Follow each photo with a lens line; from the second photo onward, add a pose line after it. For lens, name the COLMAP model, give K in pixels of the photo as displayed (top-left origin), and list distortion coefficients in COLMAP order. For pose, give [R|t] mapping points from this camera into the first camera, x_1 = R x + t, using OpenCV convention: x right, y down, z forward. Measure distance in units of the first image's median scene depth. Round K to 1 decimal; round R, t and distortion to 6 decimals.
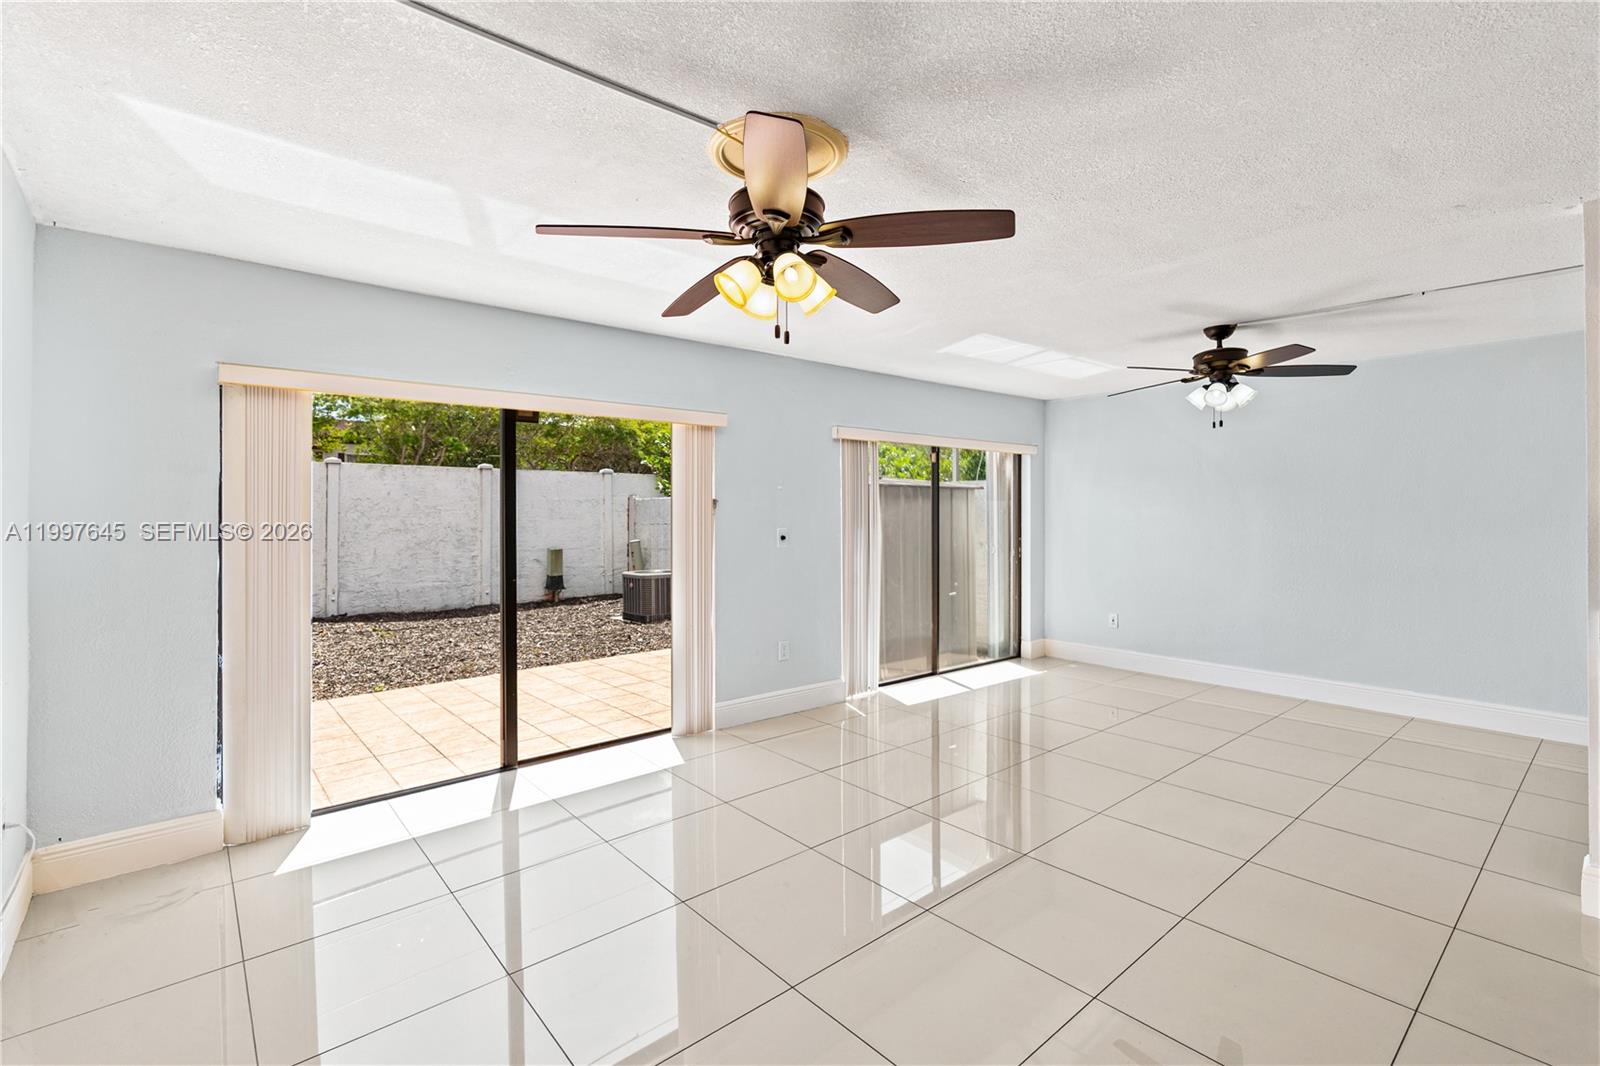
lens RADIAL K [[724.9, 0, 798.1], [0, 724.9, 514.9], [0, 0, 1]] dist [-0.002008, -0.000514]
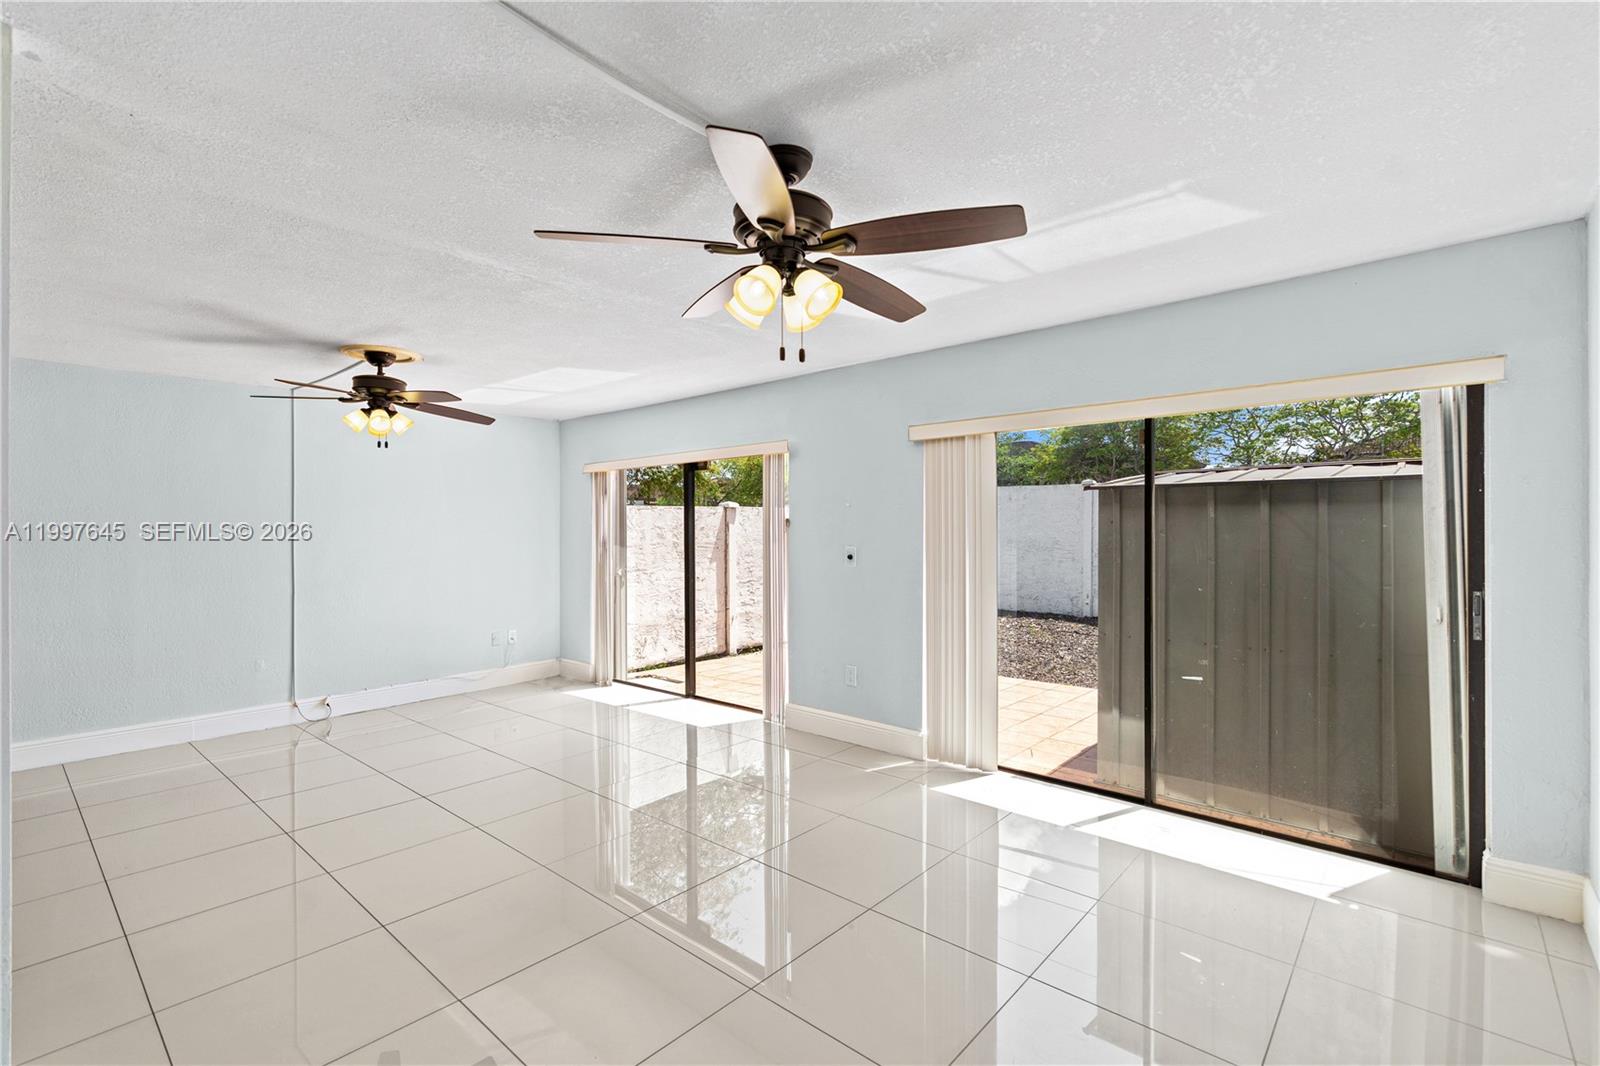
lens RADIAL K [[731.3, 0, 795.4], [0, 731.3, 529.9], [0, 0, 1]] dist [-0.012880, 0.006244]
pose [[0.140019, 0.002850, -0.990145, 0.913978], [0.002400, 0.999992, 0.003218, -0.007003], [0.990146, -0.002827, 0.140011, 0.793339]]
